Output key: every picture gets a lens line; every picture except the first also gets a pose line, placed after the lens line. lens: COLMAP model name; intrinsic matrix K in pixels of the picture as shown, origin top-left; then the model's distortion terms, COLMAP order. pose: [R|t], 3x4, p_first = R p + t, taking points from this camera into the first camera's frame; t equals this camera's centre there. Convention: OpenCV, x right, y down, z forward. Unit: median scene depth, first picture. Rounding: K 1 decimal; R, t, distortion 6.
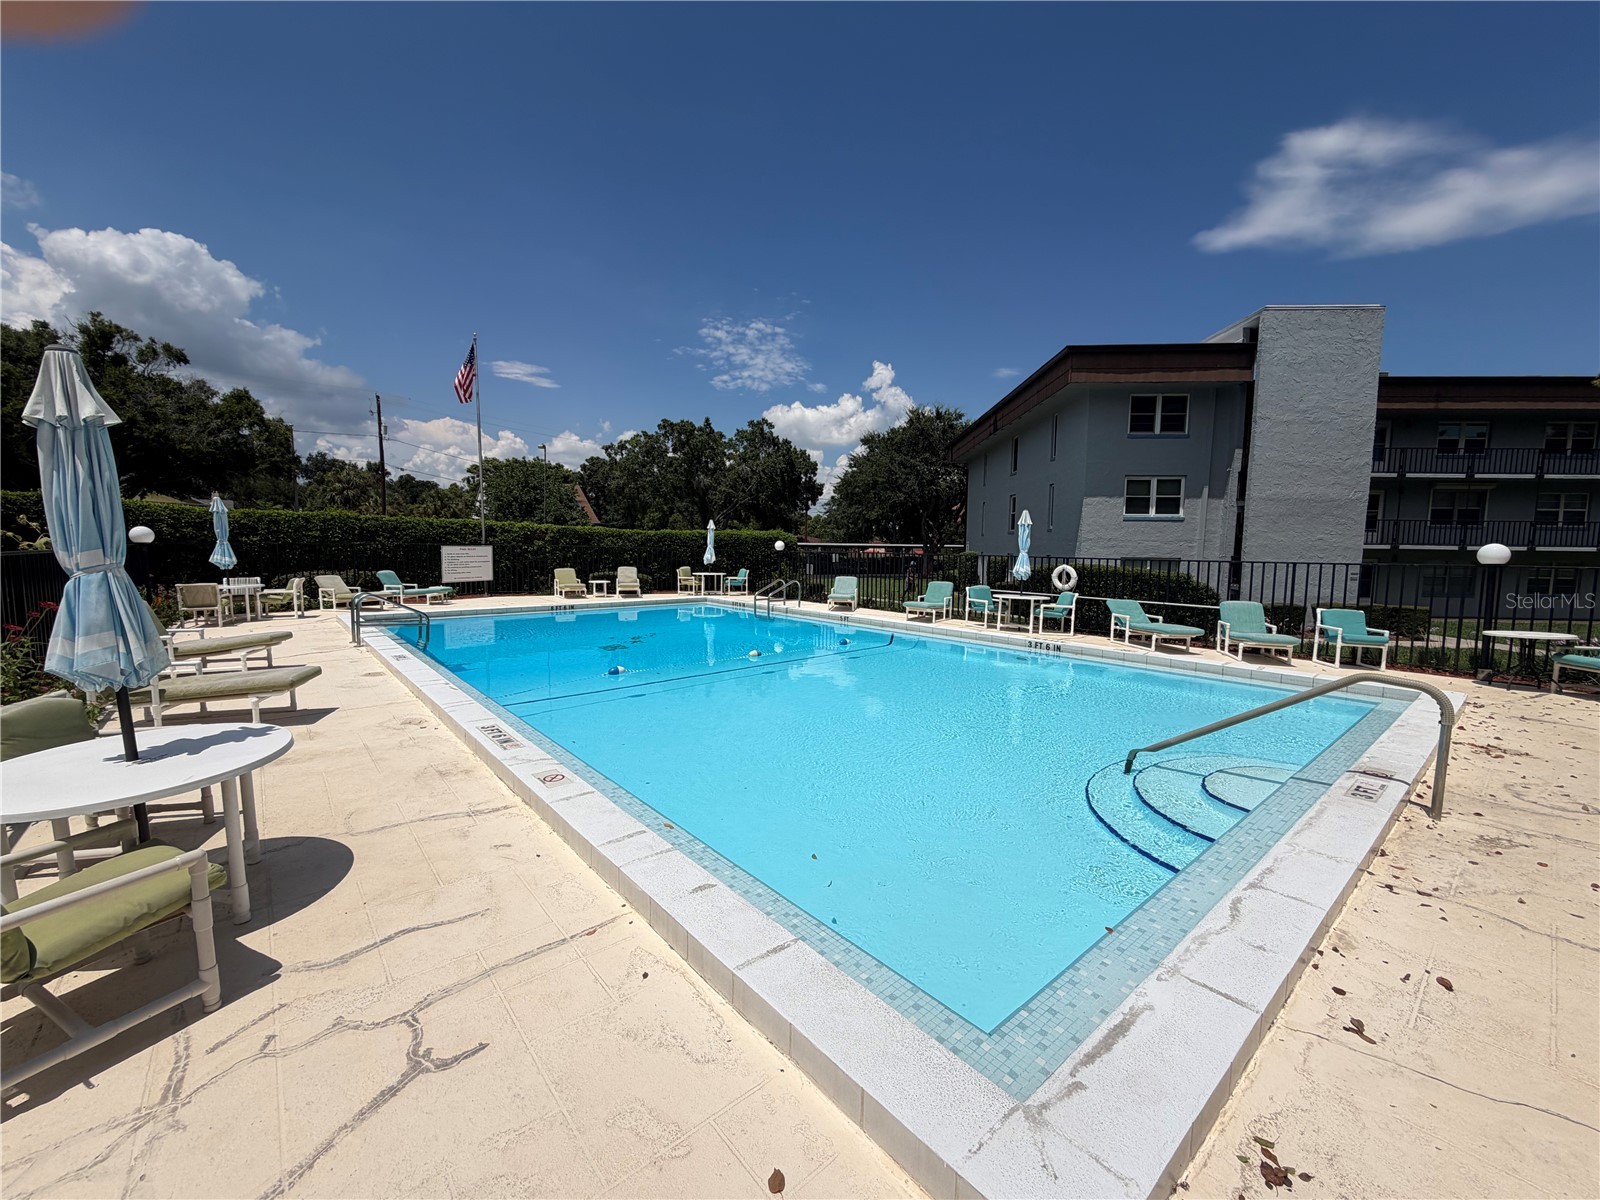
lens RADIAL K [[636.8, 0, 793.9], [0, 636.8, 599.5], [0, 0, 1]] dist [0.001077, 0.000357]
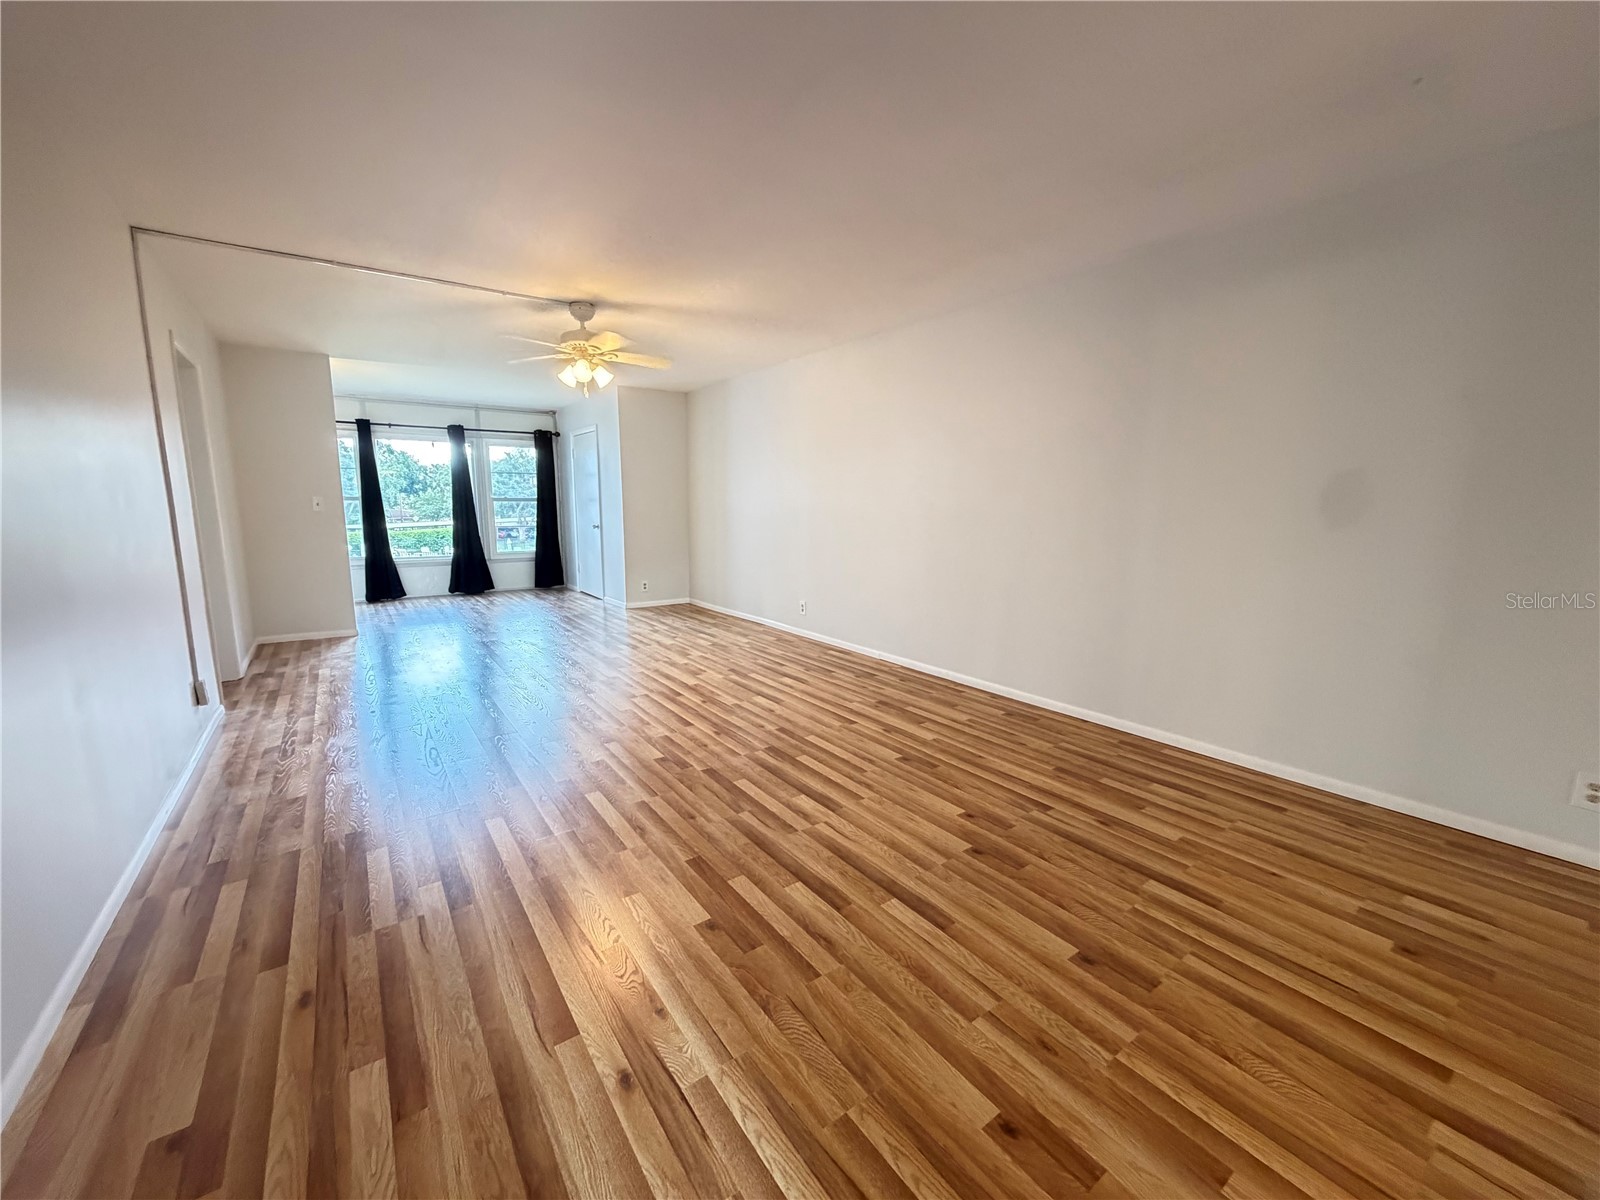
lens RADIAL K [[636.8, 0, 793.9], [0, 636.8, 599.5], [0, 0, 1]] dist [0.001077, 0.000357]
pose [[0.782252, -0.110185, 0.613140, -0.693440], [0.064858, 0.993290, 0.095754, 0.010426], [-0.619576, -0.035137, 0.784150, -2.013422]]
